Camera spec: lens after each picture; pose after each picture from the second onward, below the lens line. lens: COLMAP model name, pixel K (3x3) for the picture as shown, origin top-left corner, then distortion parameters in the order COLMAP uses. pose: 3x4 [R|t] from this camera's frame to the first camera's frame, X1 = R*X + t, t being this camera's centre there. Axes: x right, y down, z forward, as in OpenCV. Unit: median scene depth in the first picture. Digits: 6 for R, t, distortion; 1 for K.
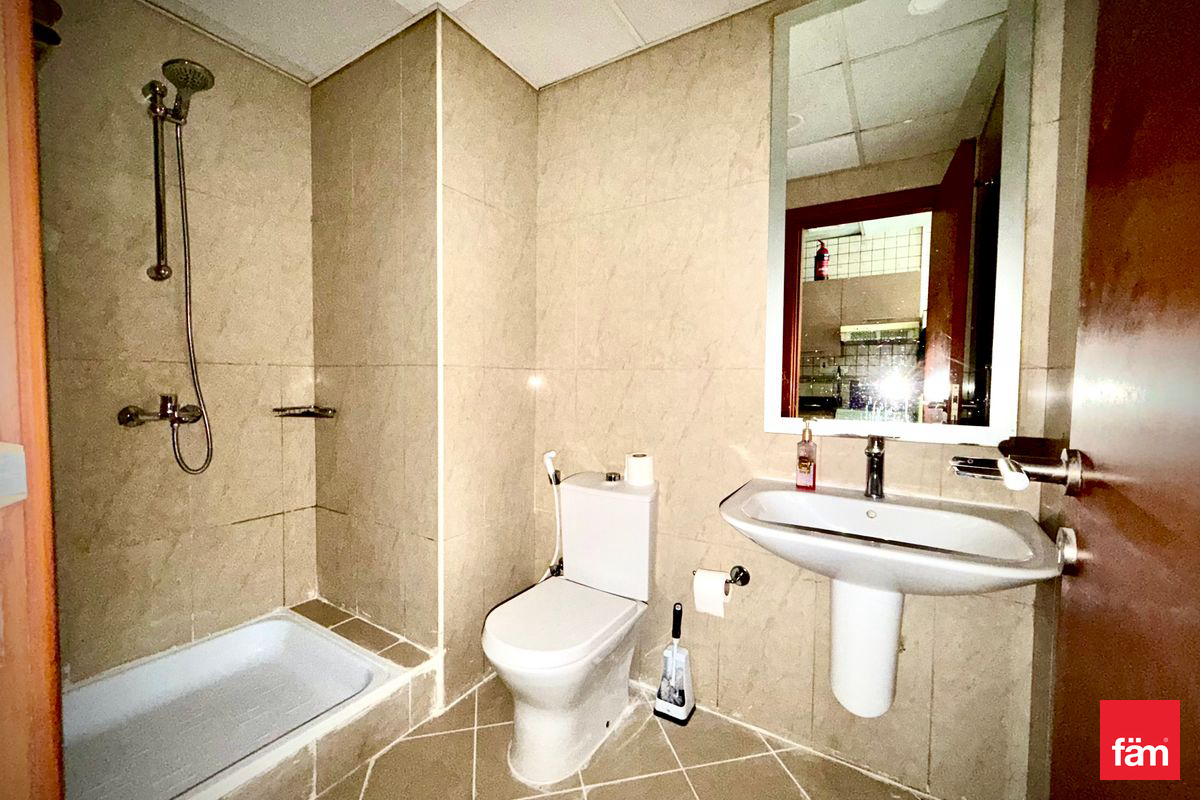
lens RADIAL K [[477.1, 0, 600.0], [0, 477.1, 399.2], [0, 0, 1]] dist [0.001827, -0.000352]
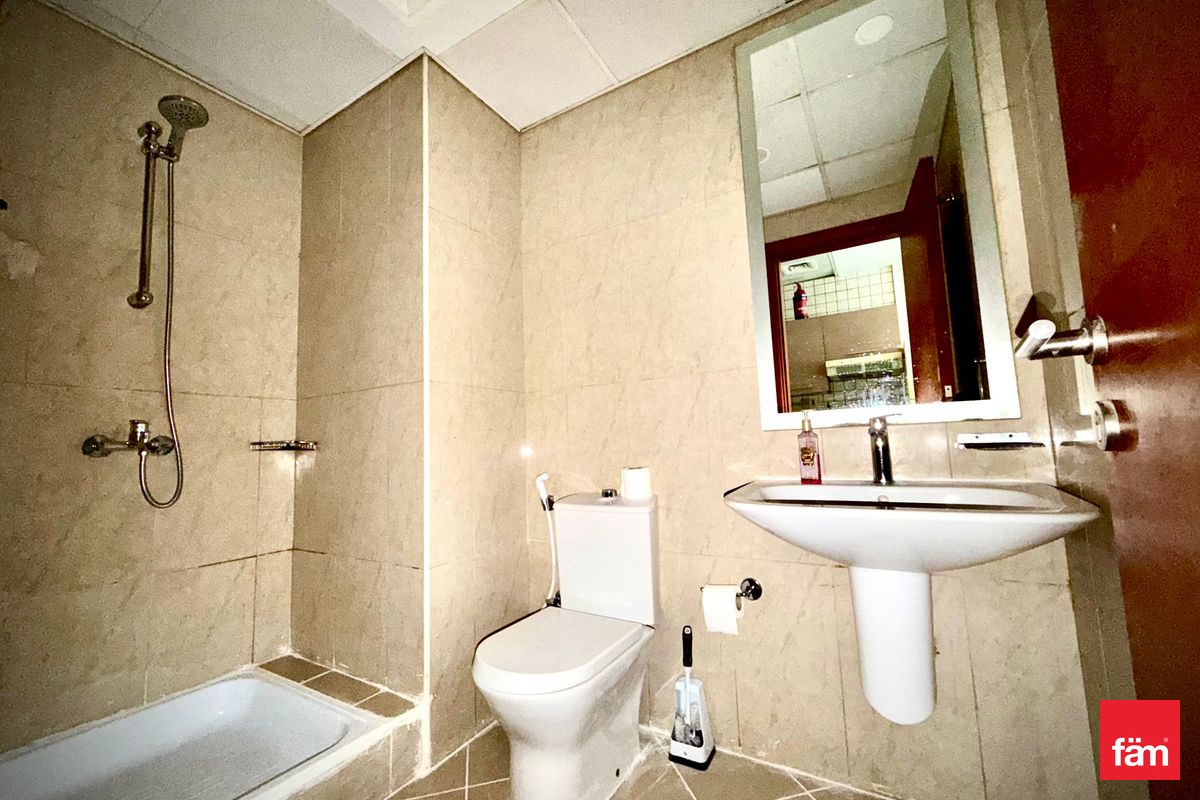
lens RADIAL K [[477.1, 0, 599.8], [0, 477.1, 401.9], [0, 0, 1]] dist [0.001827, -0.000352]
pose [[0.998676, -0.046488, 0.022021, -0.004013], [0.049084, 0.989273, -0.137584, 0.118798], [-0.015389, 0.138482, 0.990245, 0.033847]]
